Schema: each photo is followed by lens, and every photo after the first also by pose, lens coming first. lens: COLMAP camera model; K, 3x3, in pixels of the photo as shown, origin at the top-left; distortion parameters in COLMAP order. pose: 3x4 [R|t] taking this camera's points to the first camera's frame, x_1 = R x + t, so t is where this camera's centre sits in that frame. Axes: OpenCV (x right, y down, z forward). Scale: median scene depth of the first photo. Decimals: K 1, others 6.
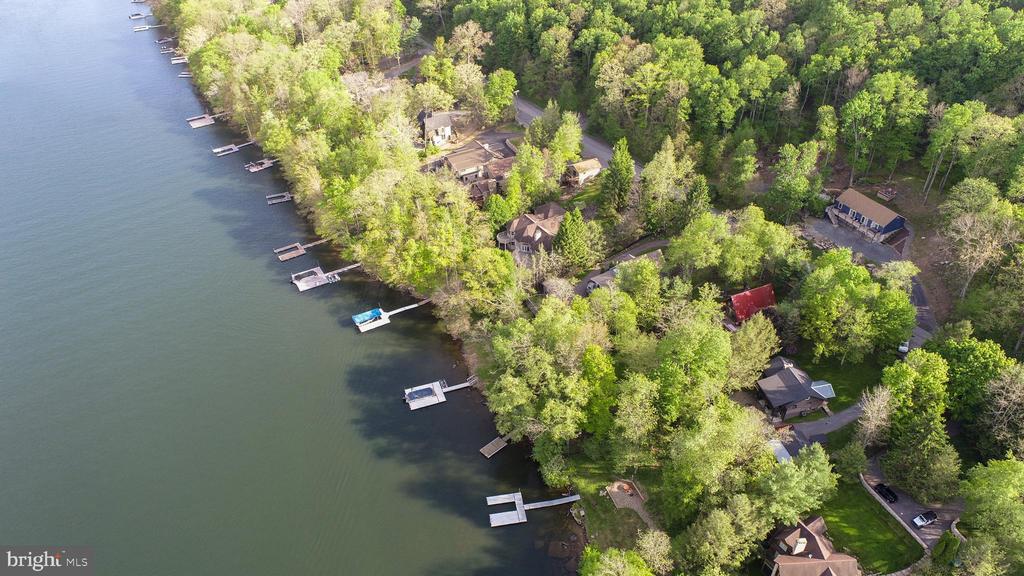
lens RADIAL K [[698.4, 0, 514.1], [0, 698.4, 286.6], [0, 0, 1]] dist [-0.003415, -0.001588]
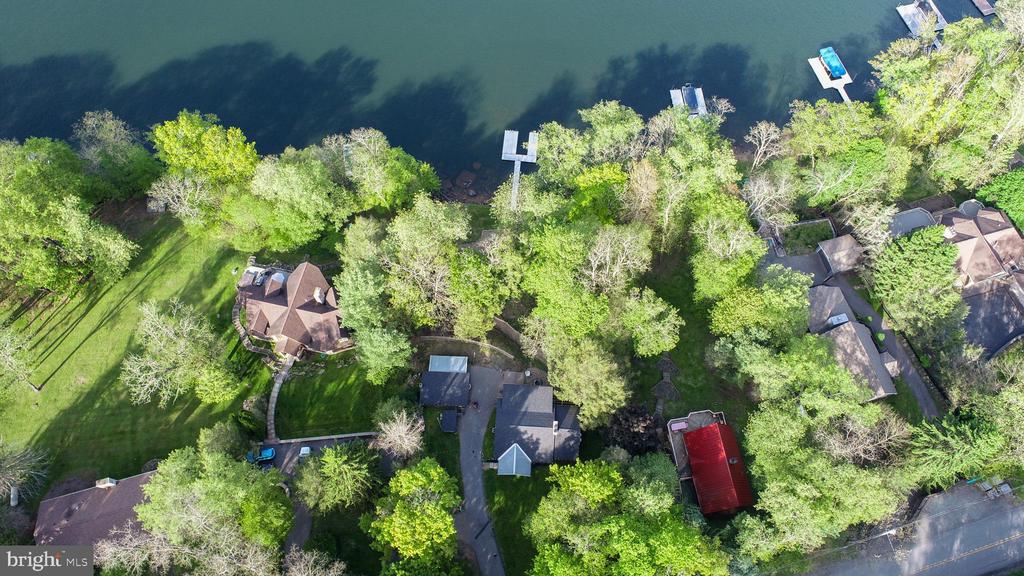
lens RADIAL K [[698.4, 0, 514.1], [0, 698.4, 286.6], [0, 0, 1]] dist [-0.003415, -0.001588]
pose [[-0.261340, 0.887740, -0.378971, 0.478195], [-0.589784, 0.163939, 0.790746, -0.382659], [0.764105, 0.430165, 0.480731, 0.506803]]
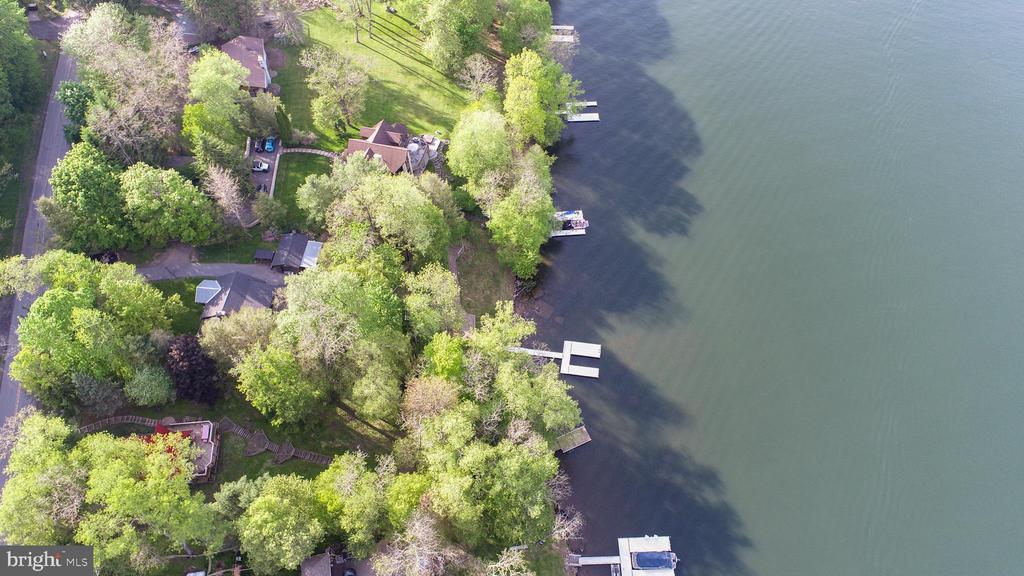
lens RADIAL K [[698.4, 0, 514.1], [0, 698.4, 286.6], [0, 0, 1]] dist [-0.003415, -0.001588]
pose [[-0.949064, -0.252957, 0.187858, -0.067538], [0.206688, -0.049796, 0.977139, -0.537158], [-0.237819, 0.966195, 0.099543, 0.711706]]
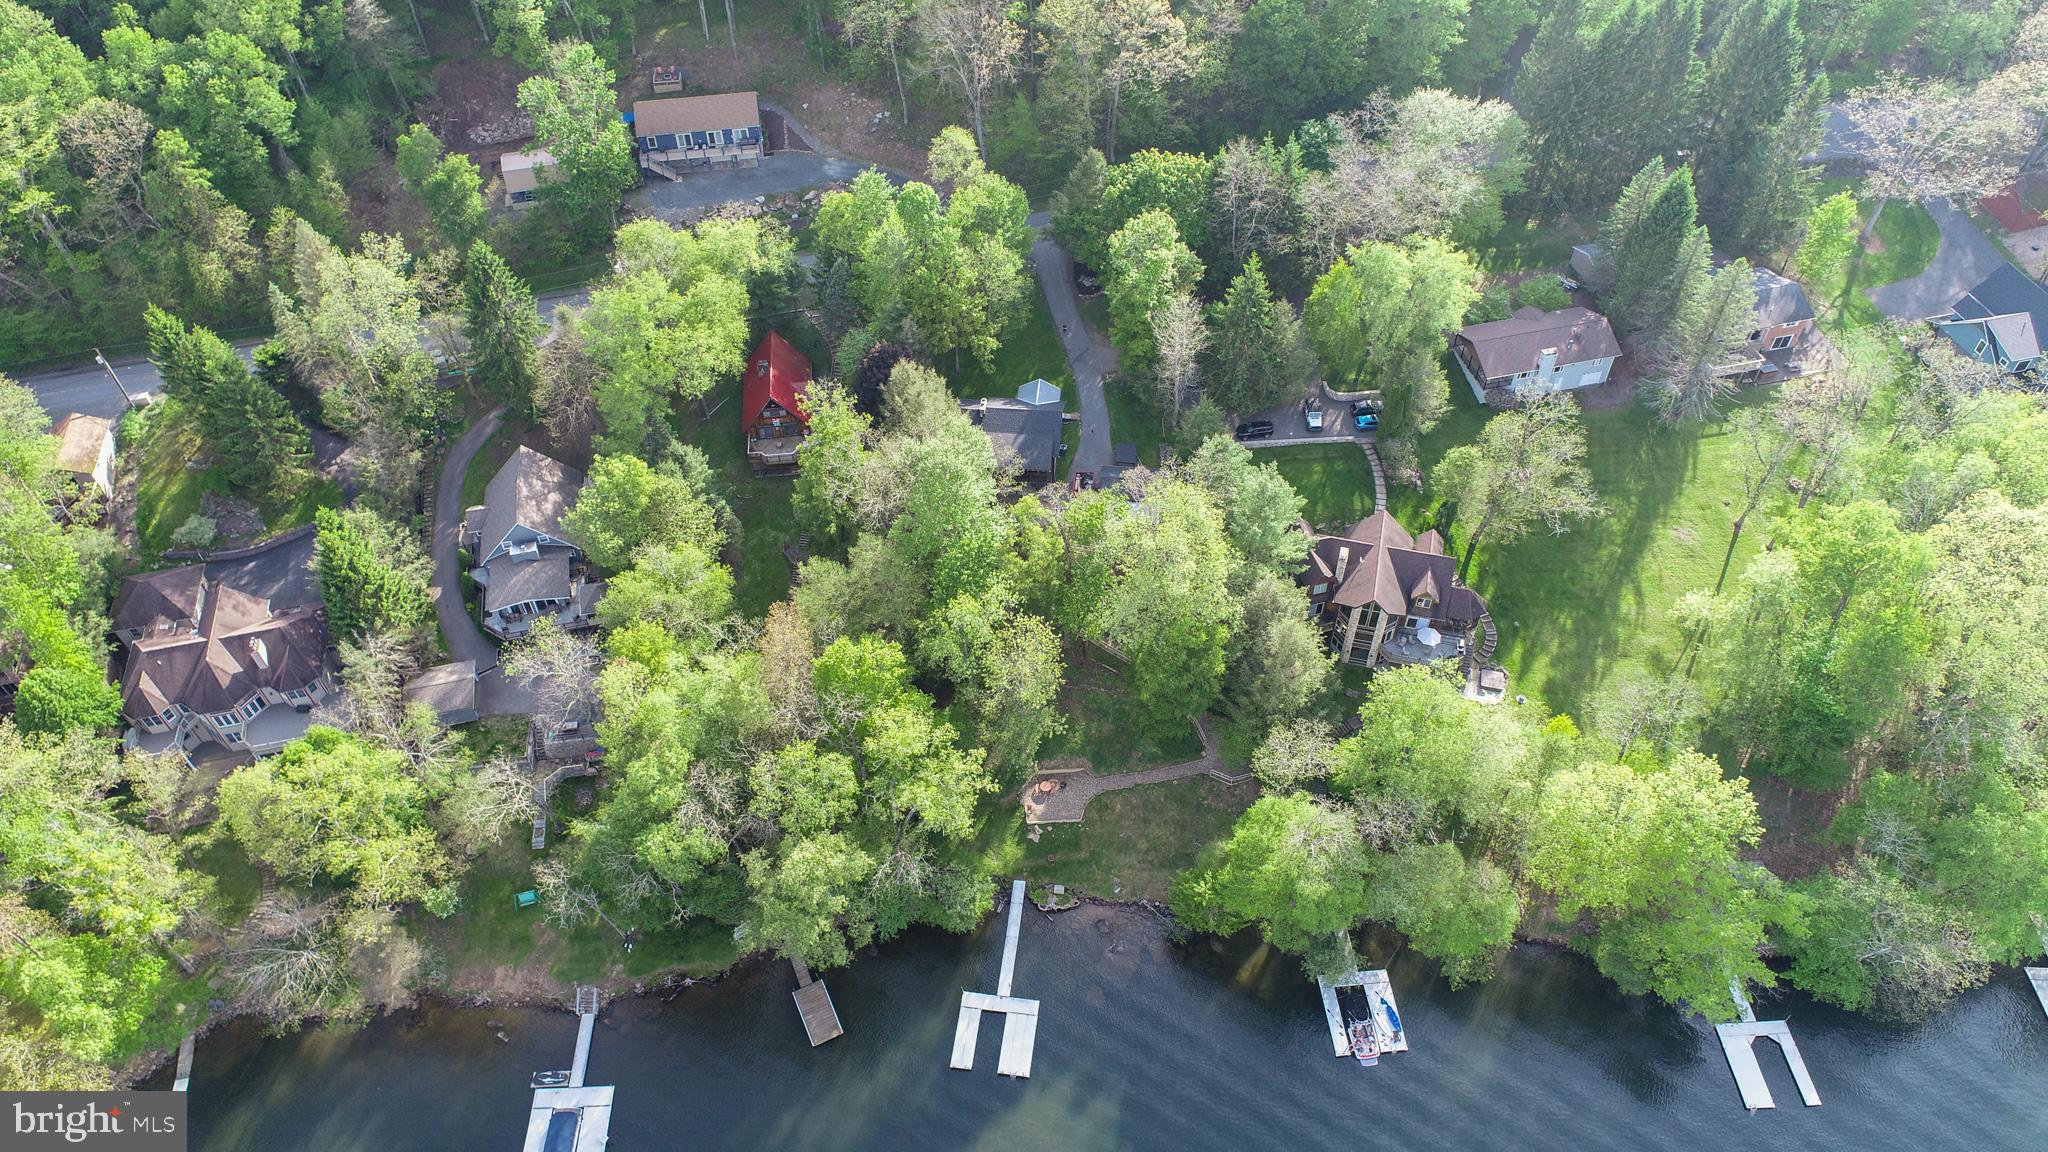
lens RADIAL K [[1396.9, 0, 1028.3], [0, 1396.9, 573.2], [0, 0, 1]] dist [-0.003415, -0.001588]
pose [[0.302225, -0.698988, 0.648133, -0.319932], [0.578795, 0.674804, 0.457860, -0.230668], [-0.757401, 0.236760, 0.608513, 0.323681]]
